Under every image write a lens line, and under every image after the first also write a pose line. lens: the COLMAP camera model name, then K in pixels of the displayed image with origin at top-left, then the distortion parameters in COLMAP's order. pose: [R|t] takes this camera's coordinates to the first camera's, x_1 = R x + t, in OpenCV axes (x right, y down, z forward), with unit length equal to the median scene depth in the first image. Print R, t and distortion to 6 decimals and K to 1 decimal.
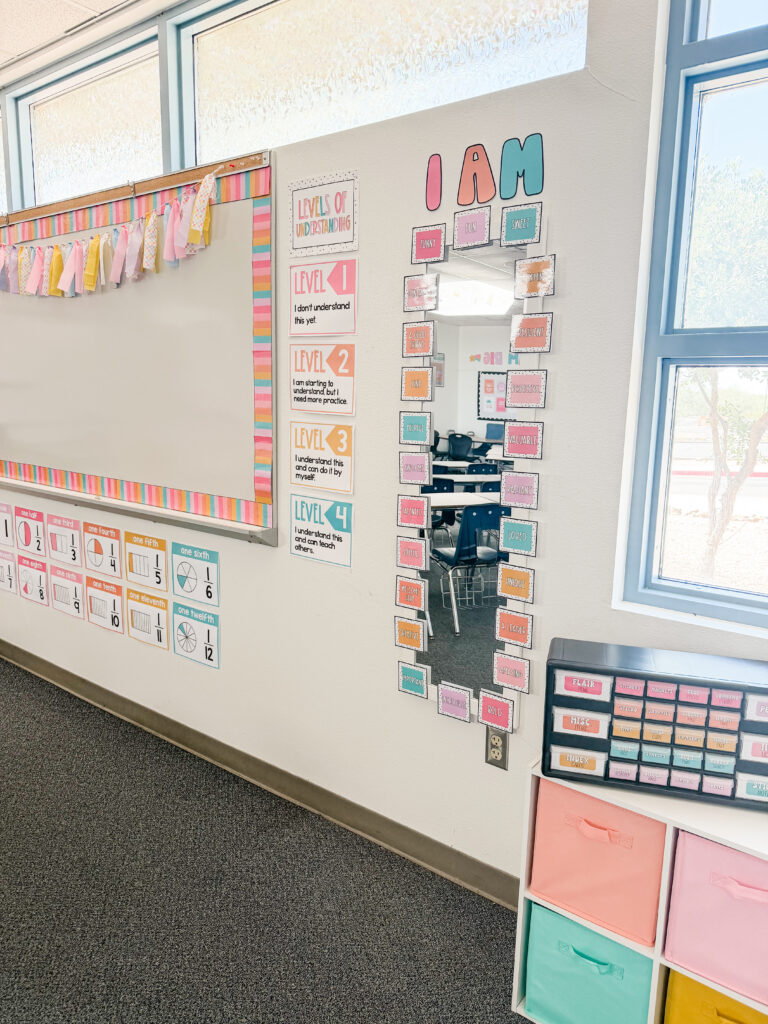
lens RADIAL K [[750.7, 0, 350.5], [0, 750.7, 511.6], [0, 0, 1]] dist [0.002240, -0.000601]
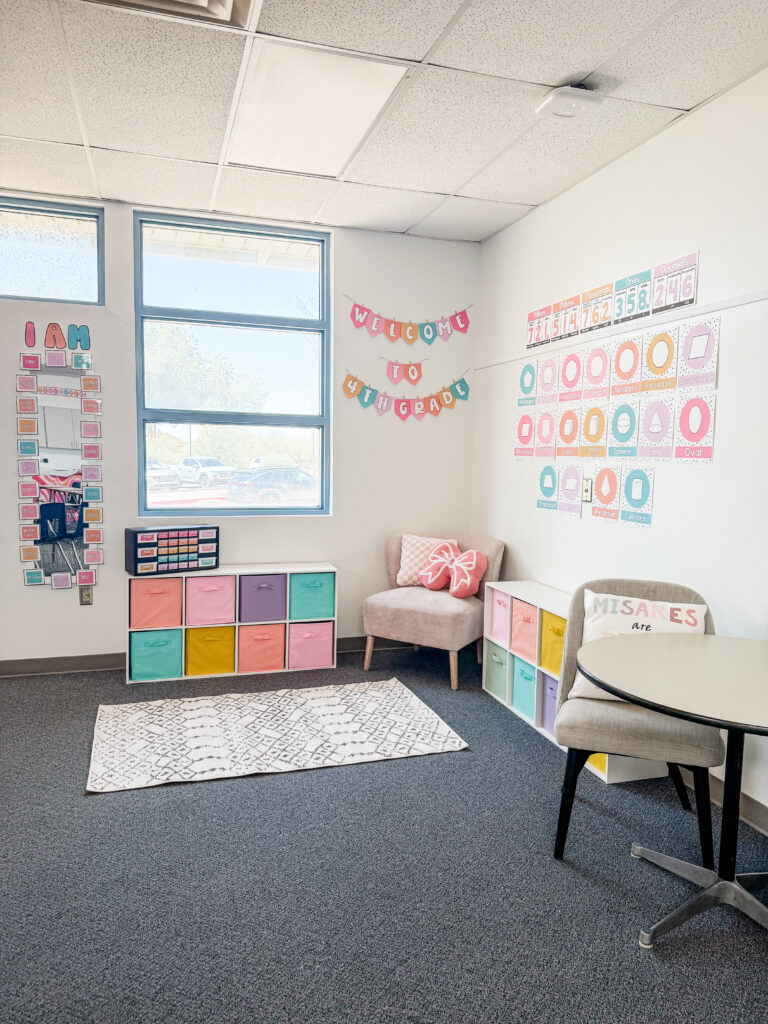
lens RADIAL K [[712.9, 0, 384.6], [0, 712.9, 517.5], [0, 0, 1]] dist [0.160738, -0.299763]
pose [[0.578675, -0.085621, 0.811051, -1.312693], [0.130085, 0.991432, 0.011849, 0.236602], [-0.805117, 0.098649, 0.584855, -1.240920]]
